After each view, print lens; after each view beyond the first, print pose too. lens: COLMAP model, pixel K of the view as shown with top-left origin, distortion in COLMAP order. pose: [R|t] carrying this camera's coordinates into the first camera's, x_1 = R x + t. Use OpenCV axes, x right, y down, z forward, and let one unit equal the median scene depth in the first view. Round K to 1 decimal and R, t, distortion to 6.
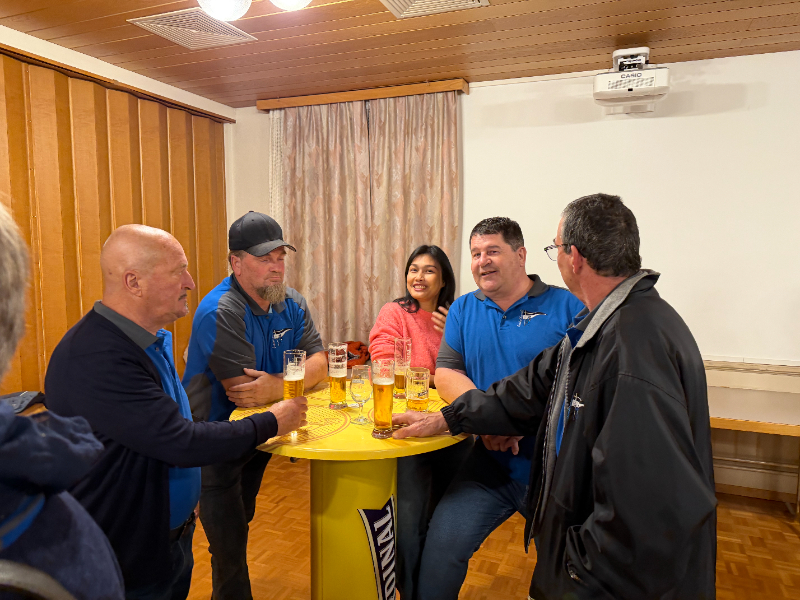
lens RADIAL K [[565.0, 0, 401.6], [0, 565.0, 306.5], [0, 0, 1]] dist [-0.002649, -0.006376]
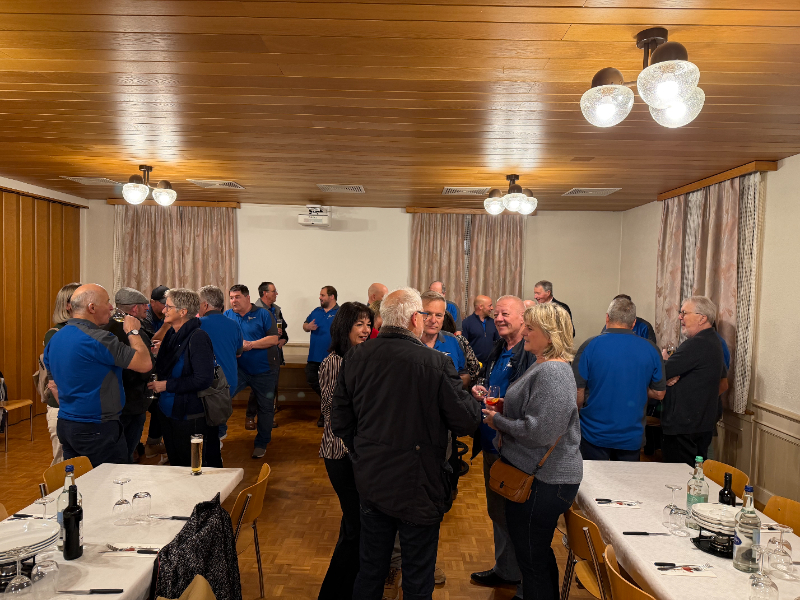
lens RADIAL K [[549.2, 0, 403.4], [0, 549.2, 303.6], [0, 0, 1]] dist [0.139831, -0.170679]
pose [[0.932594, 0.005234, 0.360889, -0.042900], [0.016375, 0.998252, -0.056792, 0.055759], [-0.360555, 0.058874, 0.930878, -0.901559]]
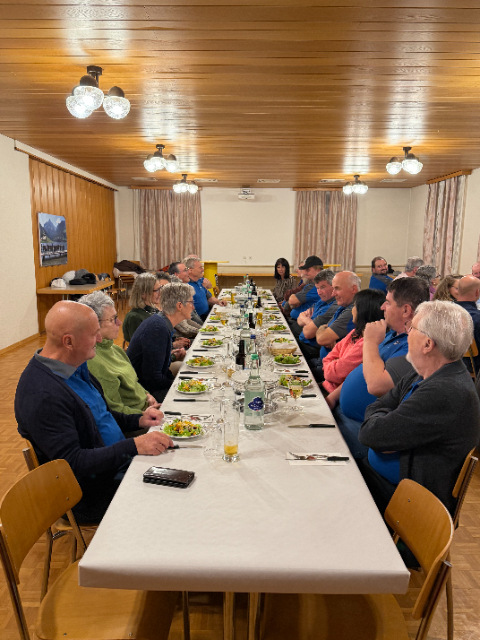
lens RADIAL K [[466.2, 0, 240.0], [0, 466.2, 320.0], [0, 0, 1]] dist [0.105354, -0.000186]
pose [[0.933260, -0.060749, 0.354026, -0.722493], [0.034921, 0.996271, 0.078897, 0.191109], [-0.357499, -0.061269, 0.931902, -1.788725]]
